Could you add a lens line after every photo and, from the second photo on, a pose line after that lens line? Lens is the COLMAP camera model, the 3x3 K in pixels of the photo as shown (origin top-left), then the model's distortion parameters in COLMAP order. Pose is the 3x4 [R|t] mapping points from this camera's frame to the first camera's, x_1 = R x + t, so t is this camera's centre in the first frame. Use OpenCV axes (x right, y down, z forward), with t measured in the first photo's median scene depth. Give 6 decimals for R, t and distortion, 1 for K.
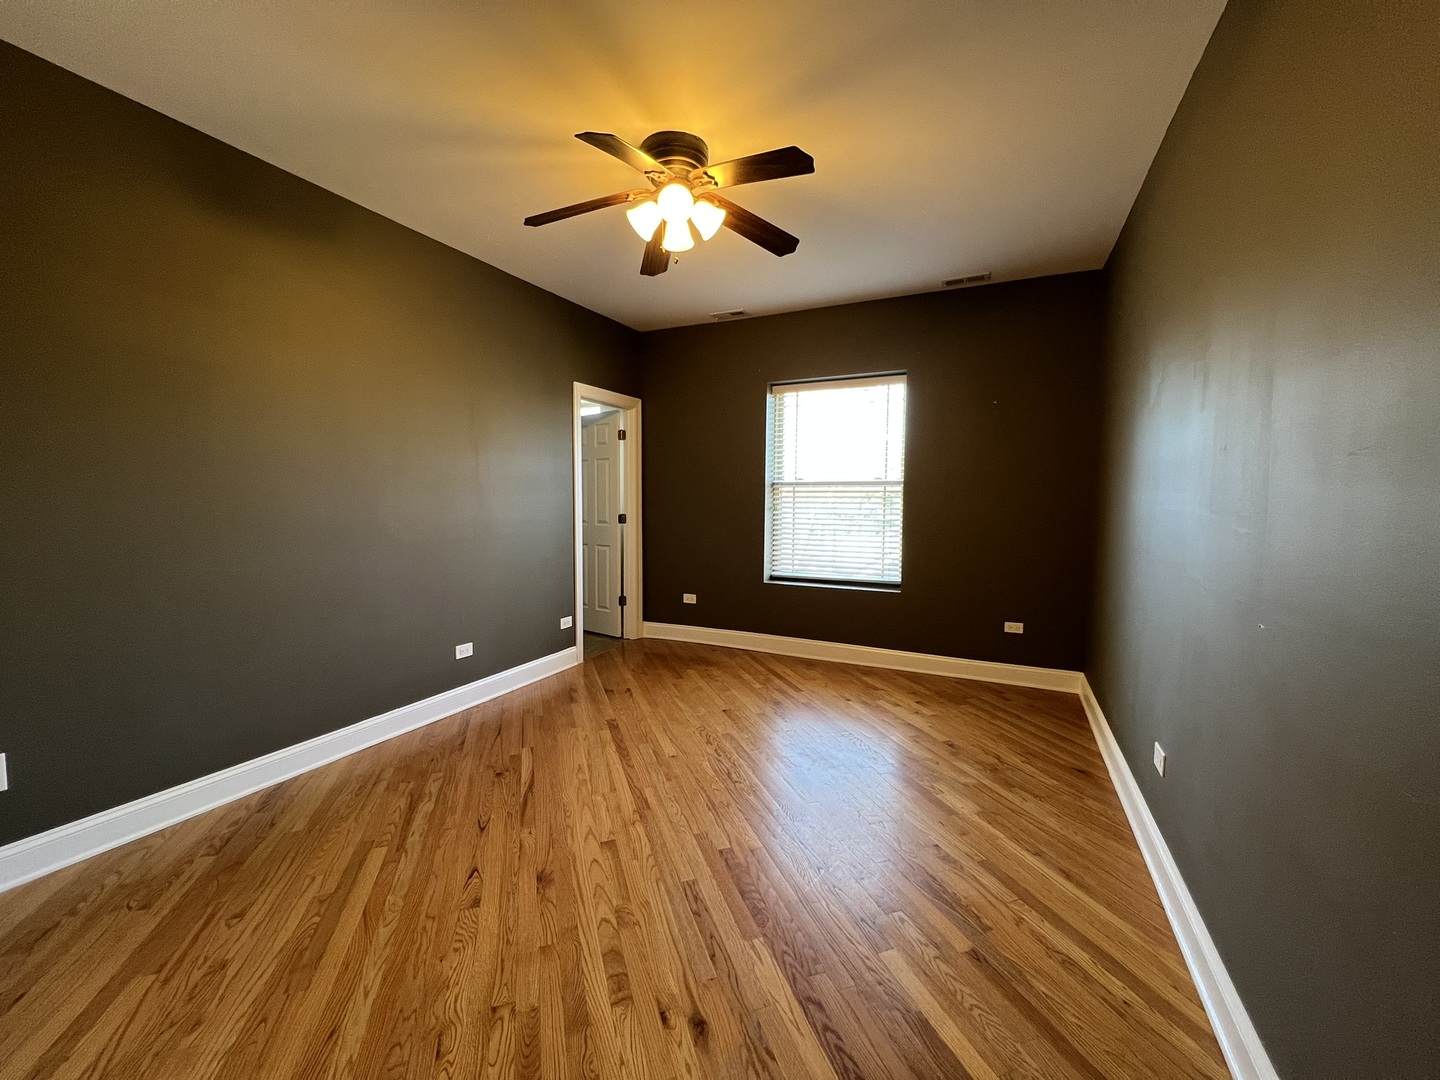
lens RADIAL K [[576.4, 0, 719.7], [0, 576.4, 540.3], [0, 0, 1]] dist [-0.000632, -0.000332]
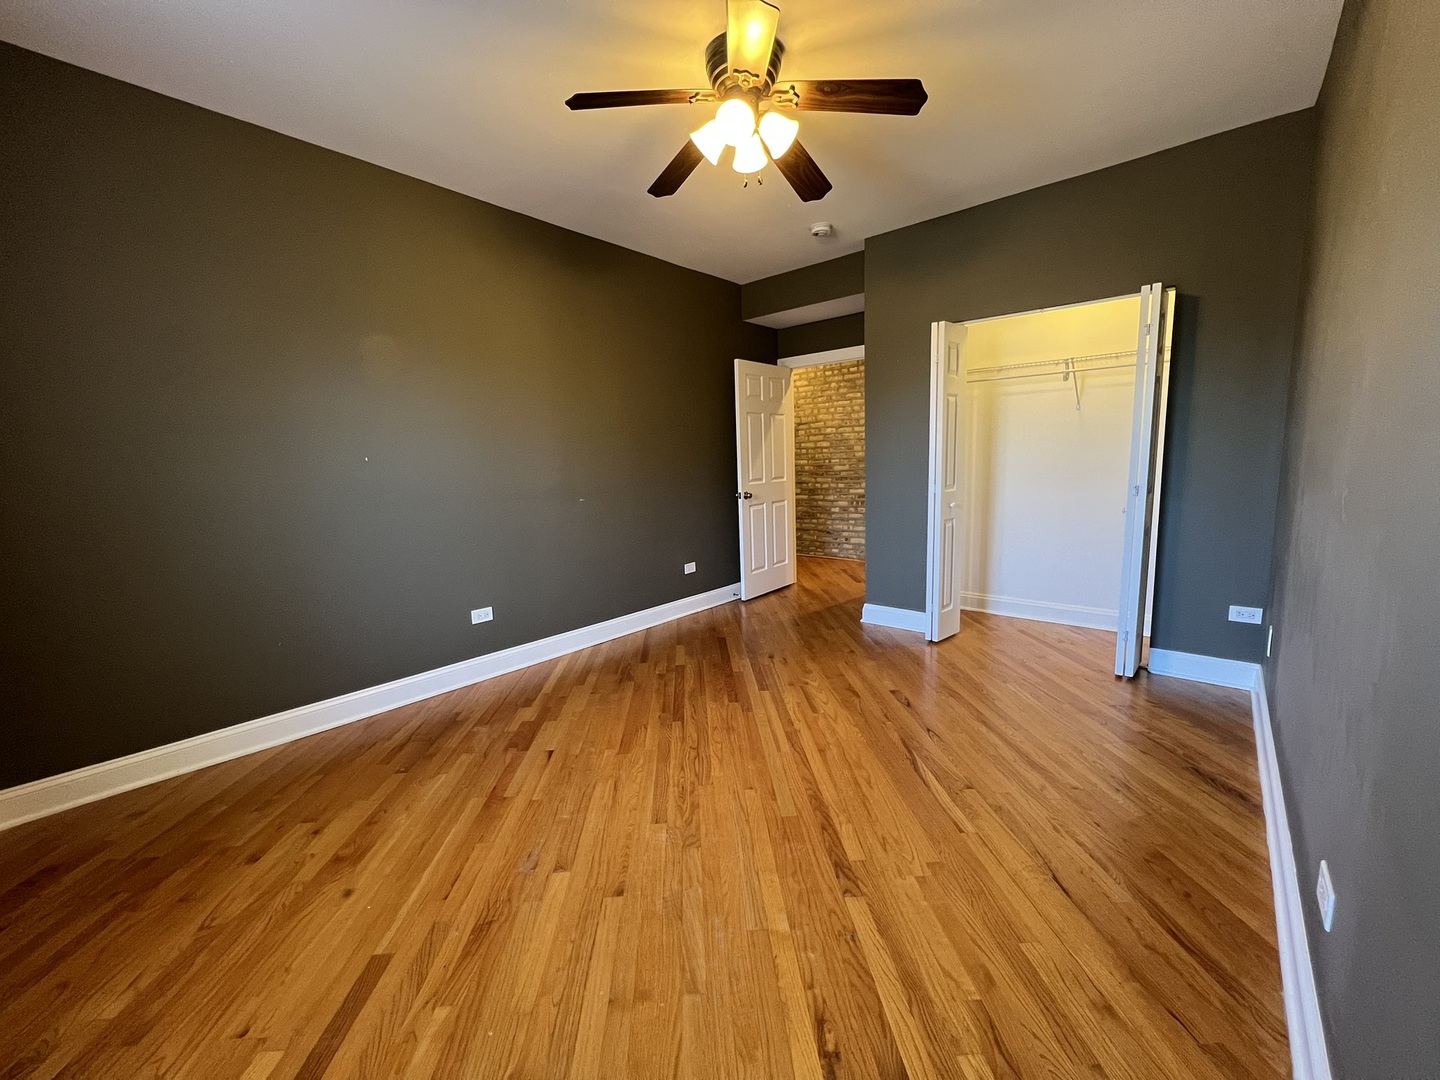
lens RADIAL K [[576.4, 0, 720.2], [0, 576.4, 540.2], [0, 0, 1]] dist [-0.000632, -0.000332]
pose [[-0.965074, -0.012604, 0.261672, -0.245184], [0.044656, 0.976309, 0.211721, -0.114222], [-0.258142, 0.216011, -0.941648, 1.714238]]
